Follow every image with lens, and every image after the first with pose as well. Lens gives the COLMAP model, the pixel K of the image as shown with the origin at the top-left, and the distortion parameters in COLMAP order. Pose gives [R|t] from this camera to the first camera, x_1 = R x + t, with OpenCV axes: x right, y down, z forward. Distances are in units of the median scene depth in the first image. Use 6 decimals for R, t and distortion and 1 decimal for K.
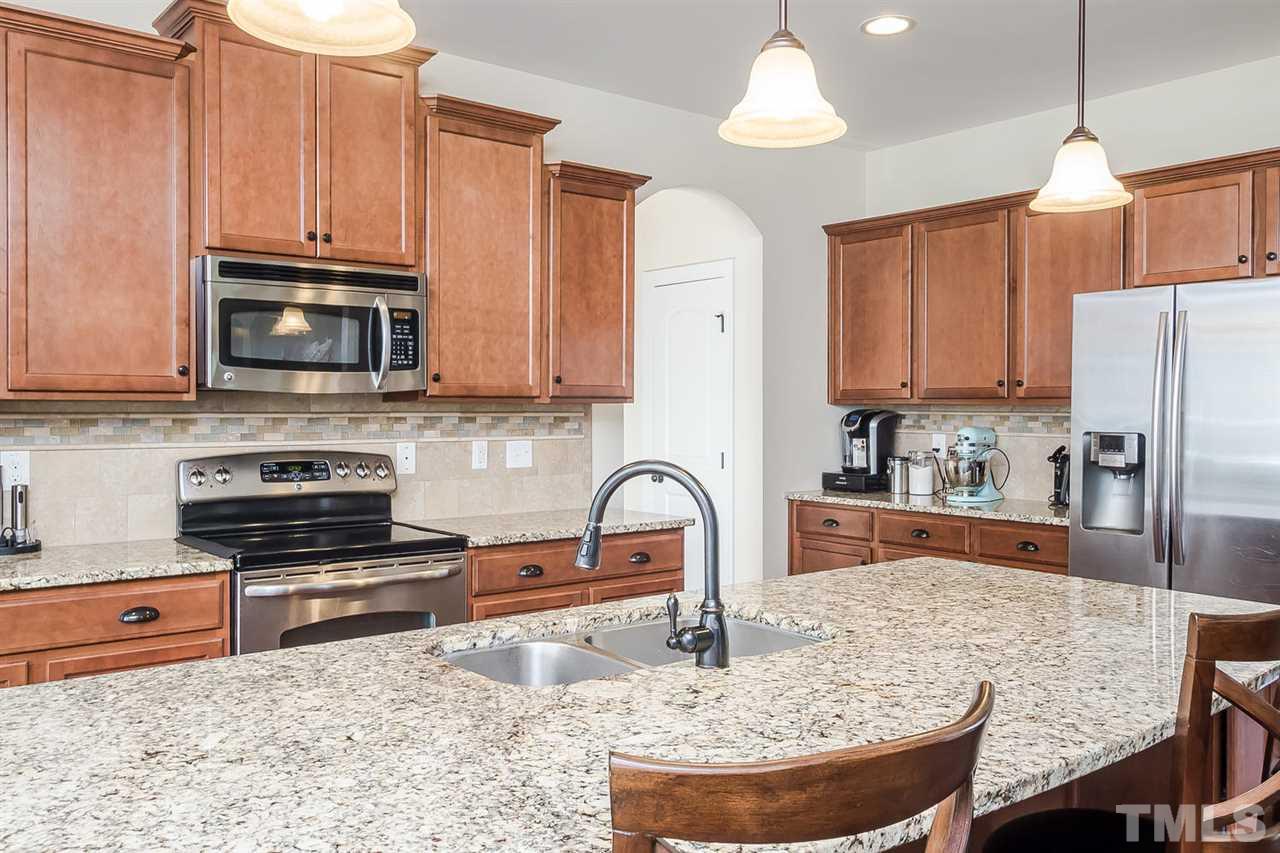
lens RADIAL K [[1032.7, 0, 693.9], [0, 1032.7, 425.2], [0, 0, 1]] dist [0.002719, 0.002142]
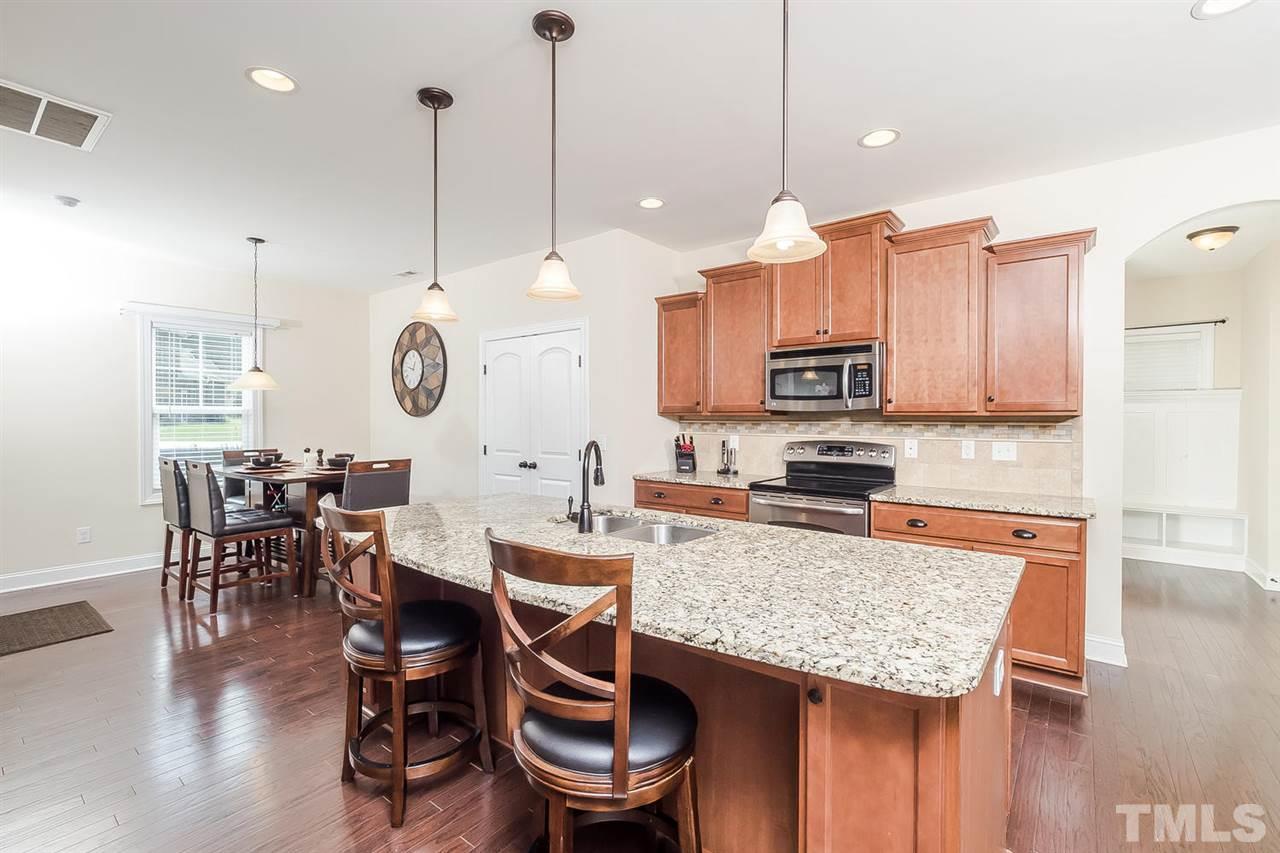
lens RADIAL K [[568.8, 0, 637.6], [0, 568.8, 423.4], [0, 0, 1]] dist [0.002239, 0.000101]
pose [[0.207112, 0.007768, -0.978286, 0.617525], [-0.018745, 0.999816, 0.003971, -0.004892], [0.978138, 0.017515, 0.207220, 0.422912]]
